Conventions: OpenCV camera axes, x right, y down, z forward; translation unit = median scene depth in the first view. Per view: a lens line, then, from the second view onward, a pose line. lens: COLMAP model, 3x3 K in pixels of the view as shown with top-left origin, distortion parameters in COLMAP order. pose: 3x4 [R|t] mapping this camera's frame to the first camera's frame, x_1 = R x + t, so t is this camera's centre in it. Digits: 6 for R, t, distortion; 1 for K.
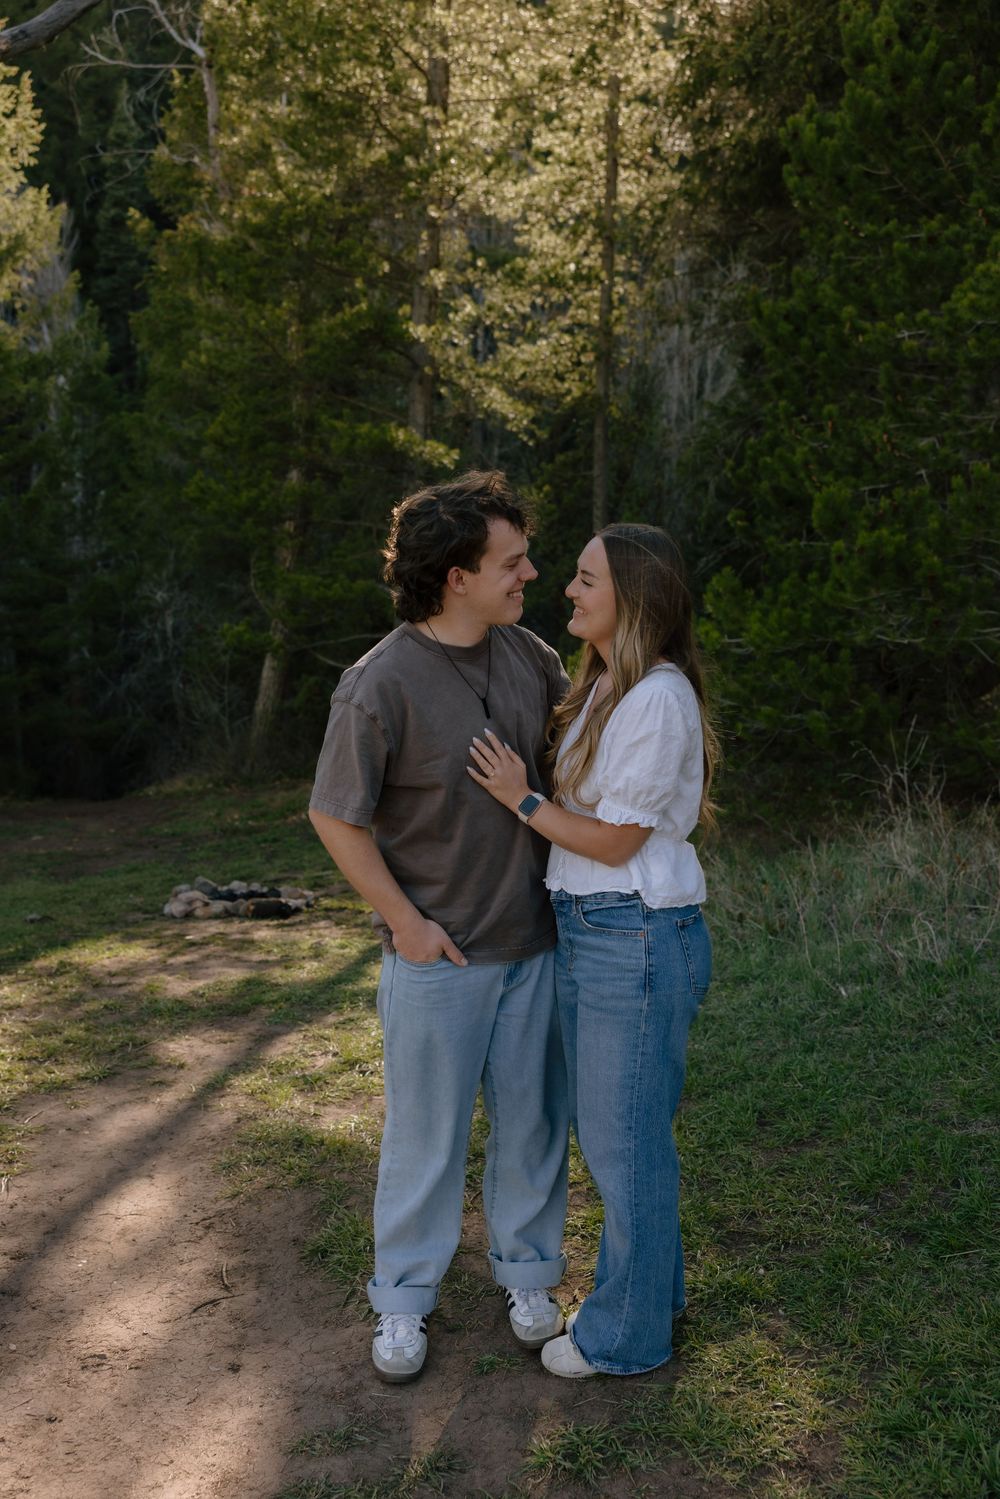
lens RADIAL K [[1537.9, 0, 497.9], [0, 1537.9, 711.1], [0, 0, 1]] dist [-0.020230, 0.006566]
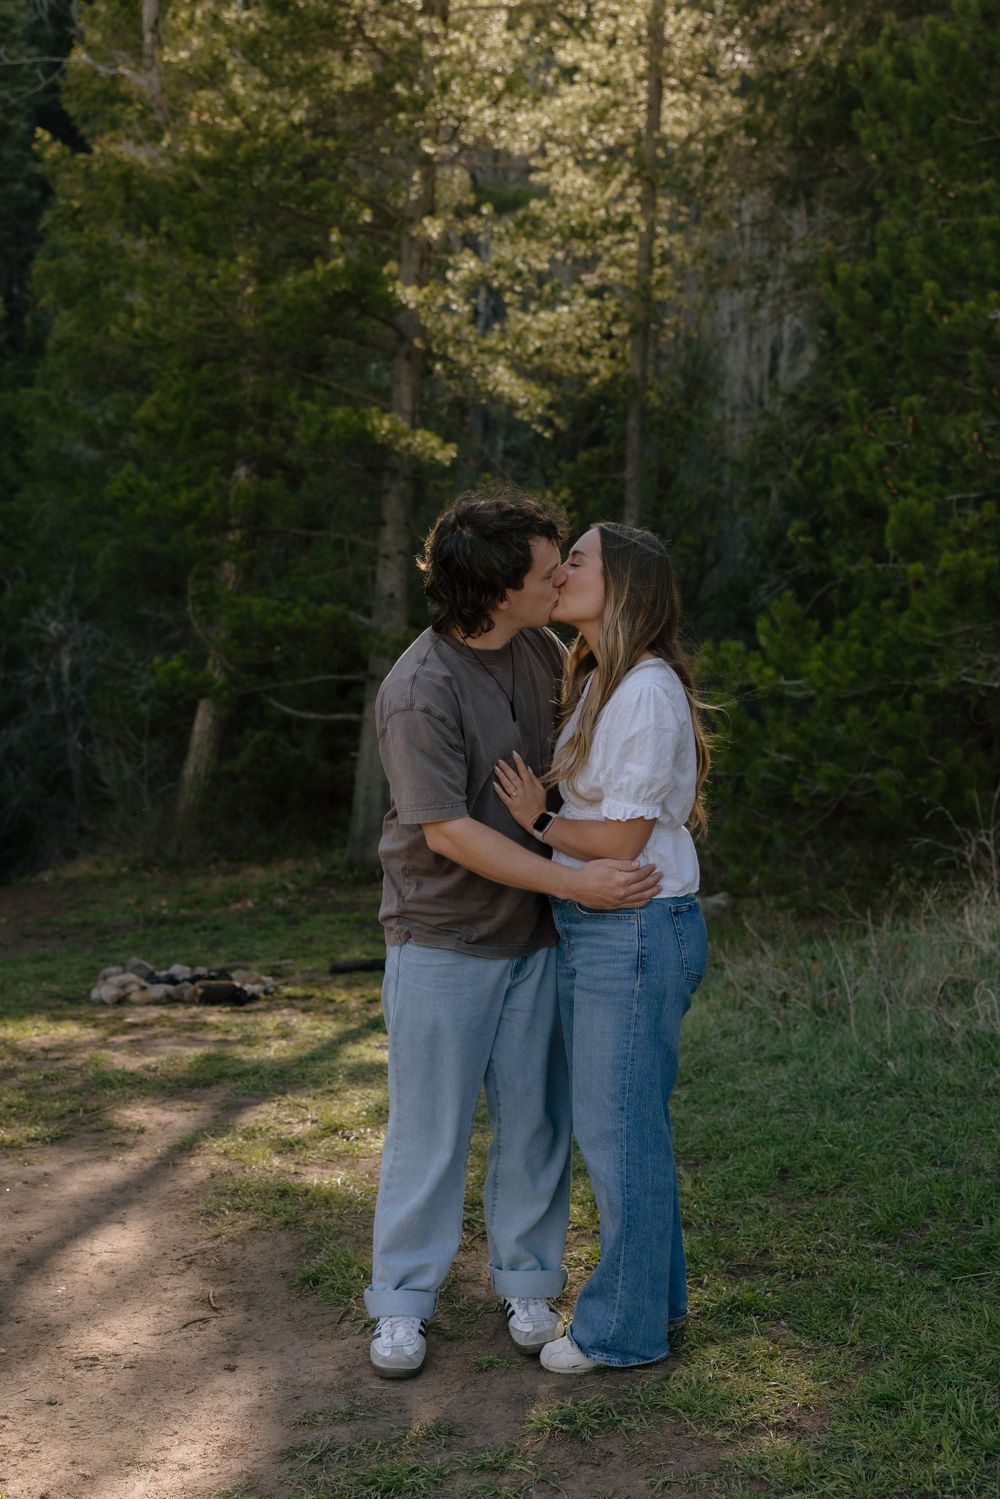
lens RADIAL K [[2070.7, 0, 494.2], [0, 2070.7, 696.9], [0, 0, 1]] dist [-0.012568, -0.012726]
pose [[0.999875, 0.015675, -0.002263, -0.000962], [-0.015763, 0.998822, -0.045899, 0.009629], [0.001541, 0.045929, 0.998944, -0.062207]]
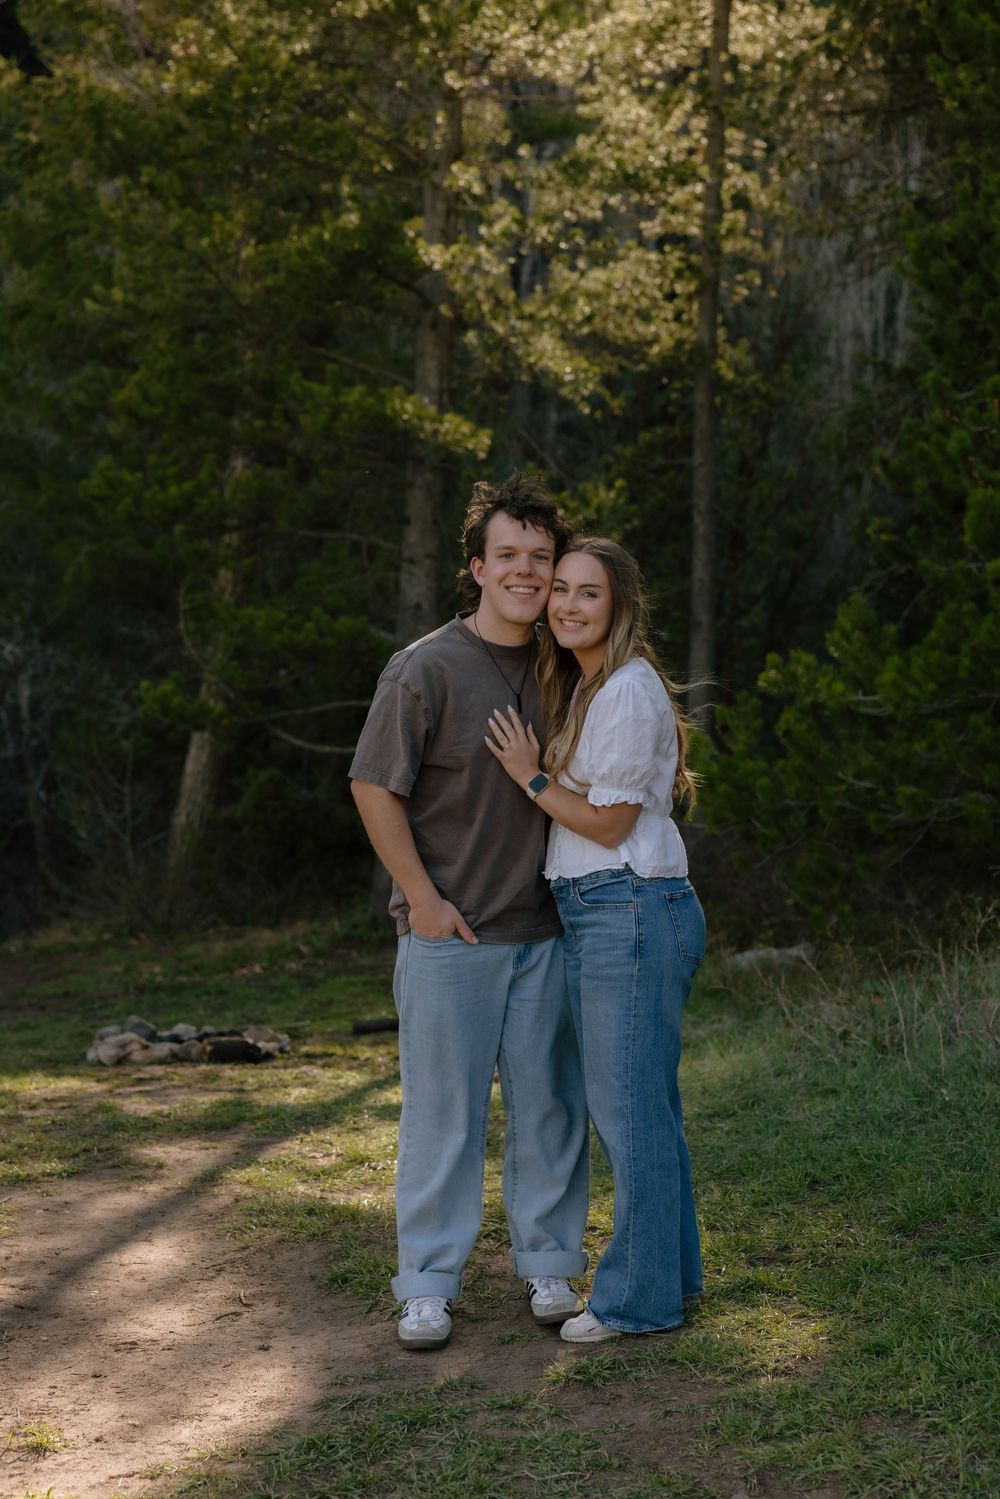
lens RADIAL K [[2572.1, 0, 558.6], [0, 2572.1, 753.6], [0, 0, 1]] dist [-0.011823, -0.007261]
pose [[0.999997, 0.002141, 0.000747, 0.004276], [-0.002112, 0.999312, -0.037037, 0.016227], [-0.000826, 0.037035, 0.999314, -0.131725]]
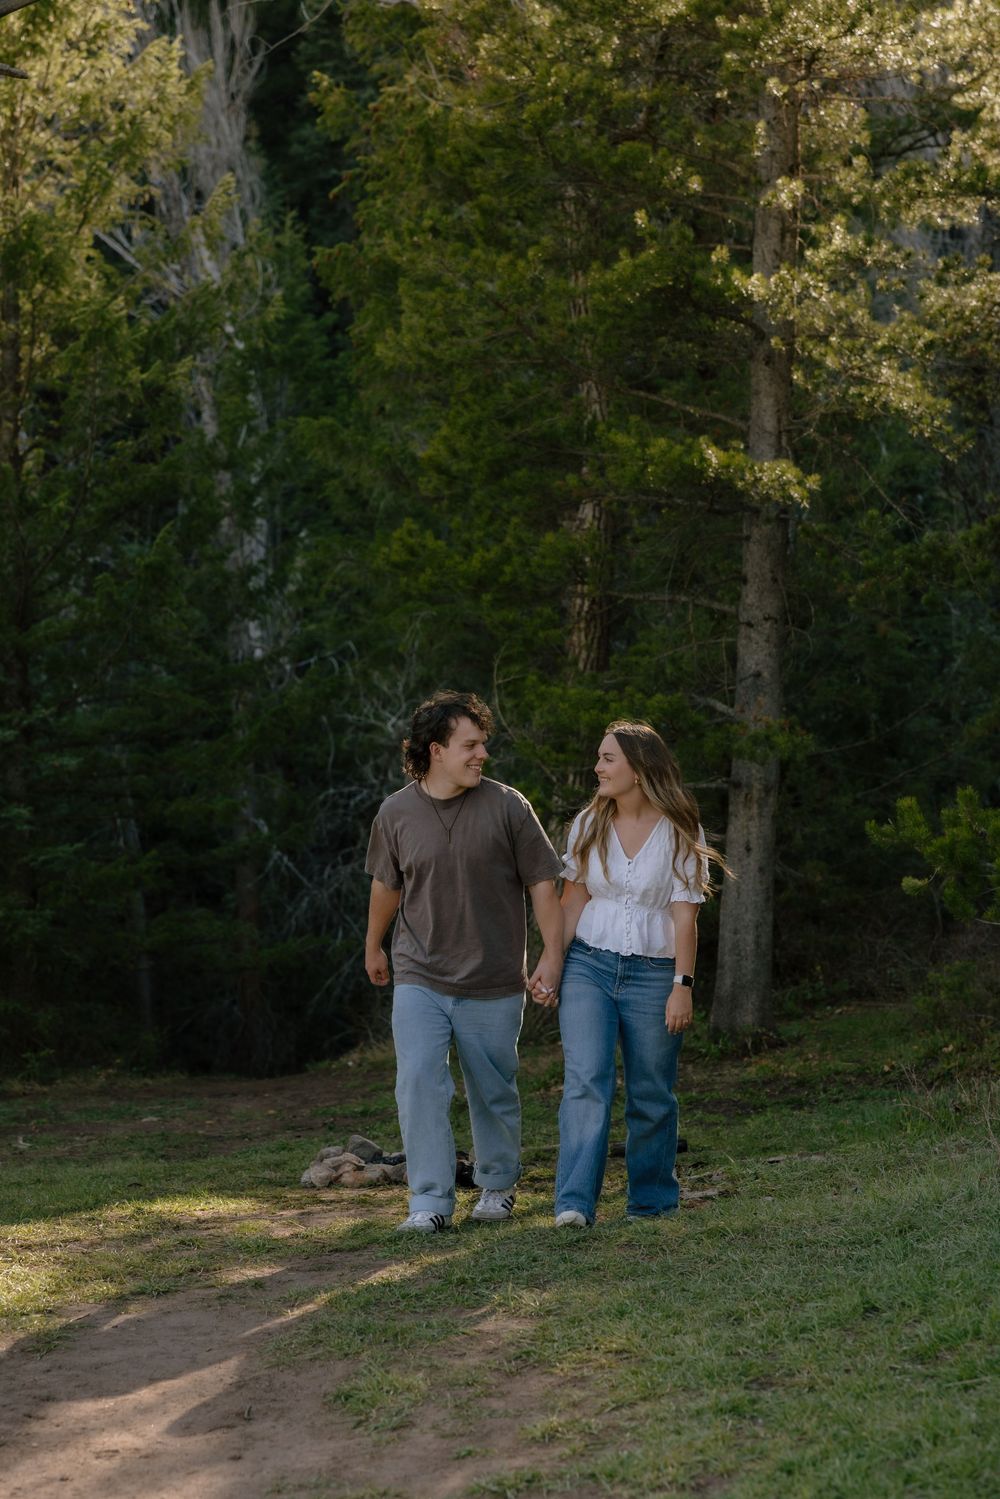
lens RADIAL K [[3023.6, 0, 500.0], [0, 3023.6, 749.5], [0, 0, 1]] dist [-0.004734, 0.072379]
pose [[0.982138, -0.017243, -0.187369, 0.070924], [0.005196, 0.997898, -0.064594, 0.013979], [0.188089, 0.062467, 0.980163, -0.180704]]
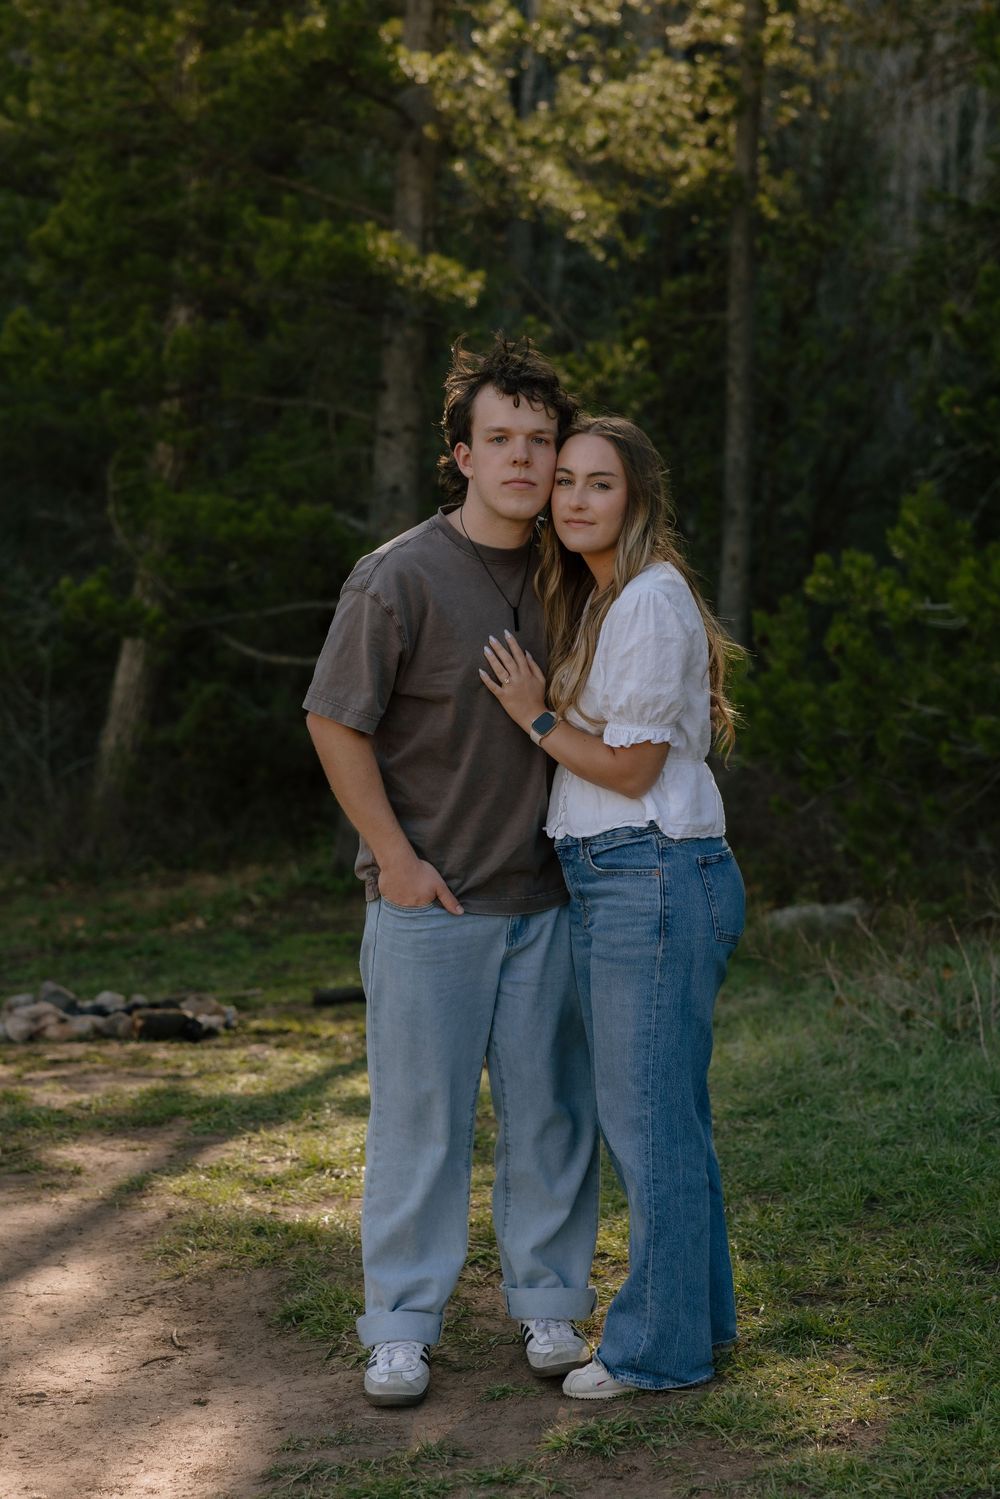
lens RADIAL K [[3066.3, 0, 570.0], [0, 3066.3, 745.9], [0, 0, 1]] dist [-0.032505, 0.108227]
pose [[0.999942, 0.010089, 0.003679, 0.003876], [-0.010050, 0.999895, -0.010434, 0.014461], [-0.003784, 0.010396, 0.999939, -0.122544]]
